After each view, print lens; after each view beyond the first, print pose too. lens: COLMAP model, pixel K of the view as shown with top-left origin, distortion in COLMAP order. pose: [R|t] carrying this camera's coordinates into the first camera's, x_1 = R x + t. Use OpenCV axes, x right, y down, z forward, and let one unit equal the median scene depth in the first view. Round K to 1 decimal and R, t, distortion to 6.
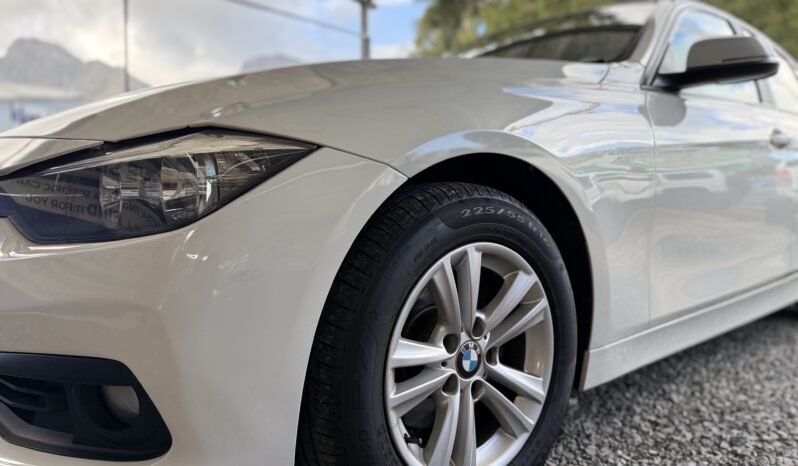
lens RADIAL K [[598.2, 0, 410.1], [0, 598.2, 234.6], [0, 0, 1]] dist [-0.007971, -0.008713]
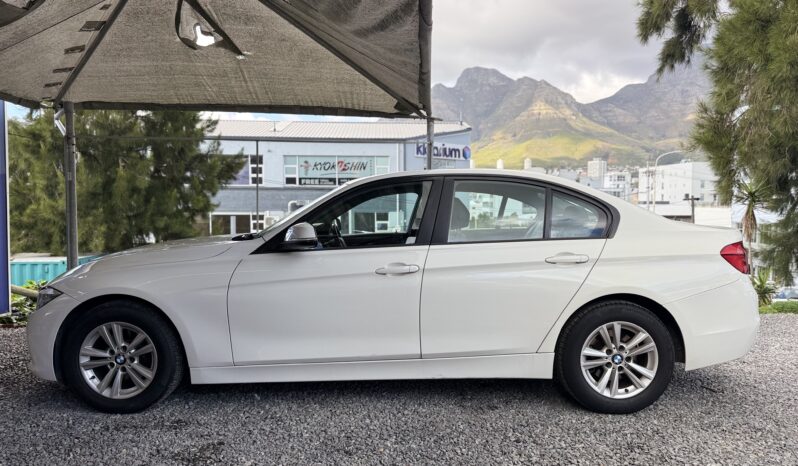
lens RADIAL K [[598.2, 0, 410.1], [0, 598.2, 234.6], [0, 0, 1]] dist [-0.007971, -0.008713]
pose [[0.787417, 0.039329, -0.615164, 1.117060], [-0.039959, 0.999120, 0.012729, -0.421031], [0.615124, 0.014558, 0.788296, -2.071509]]
